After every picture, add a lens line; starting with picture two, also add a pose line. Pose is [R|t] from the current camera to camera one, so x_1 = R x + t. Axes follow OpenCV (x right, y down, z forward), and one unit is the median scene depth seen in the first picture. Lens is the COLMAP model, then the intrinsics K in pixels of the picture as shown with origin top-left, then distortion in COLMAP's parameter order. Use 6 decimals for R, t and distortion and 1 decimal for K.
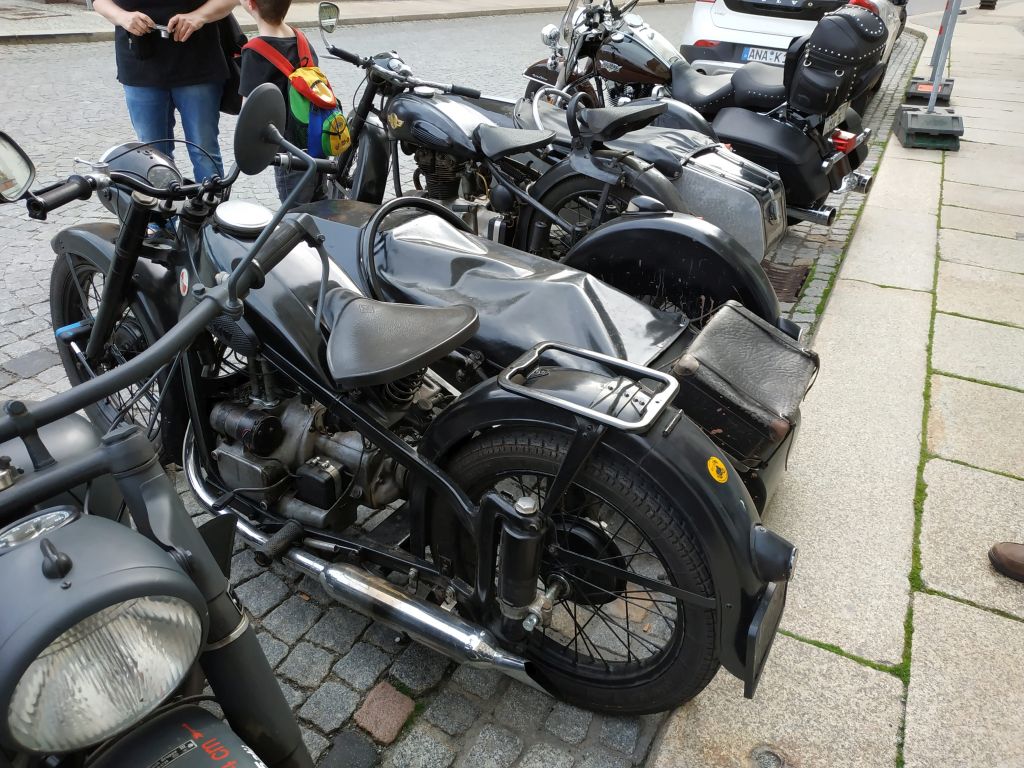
lens RADIAL K [[718.5, 0, 512.0], [0, 718.5, 384.0], [0, 0, 1]] dist [-0.000022, -0.000438]
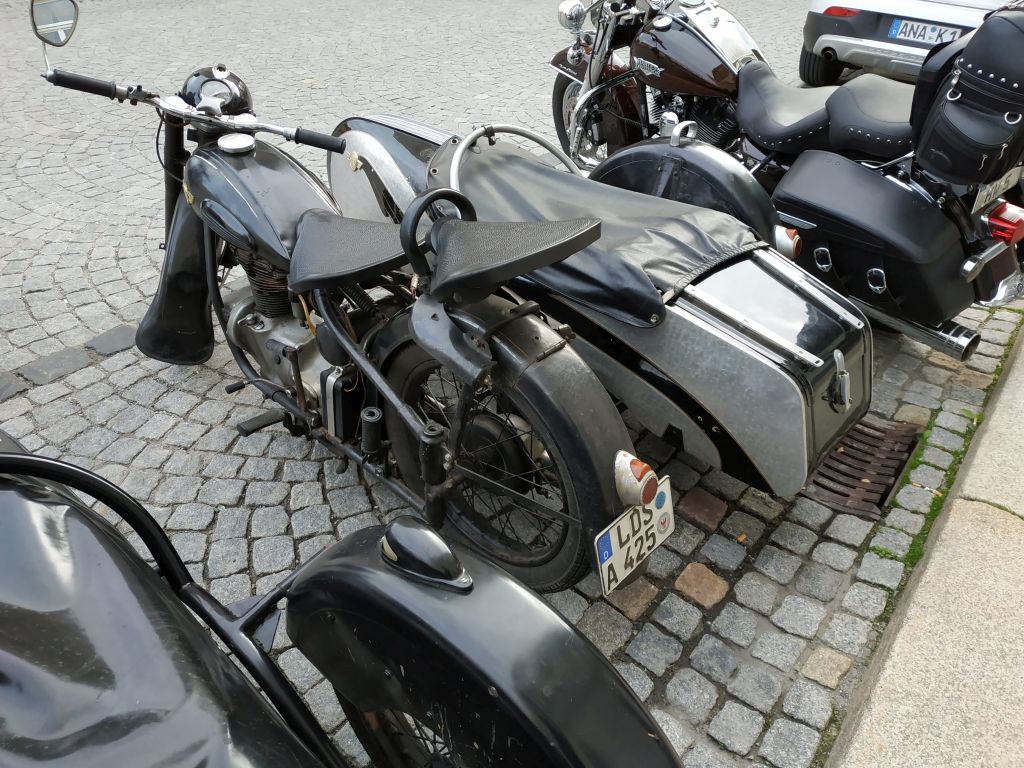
lens RADIAL K [[734.7, 0, 512.0], [0, 734.7, 384.0], [0, 0, 1]] dist [0.002302, -0.000745]
pose [[0.983157, 0.096890, -0.154963, 0.168761], [-0.087170, 0.993846, 0.068353, -0.214040], [0.160632, -0.053693, 0.985553, 0.337489]]
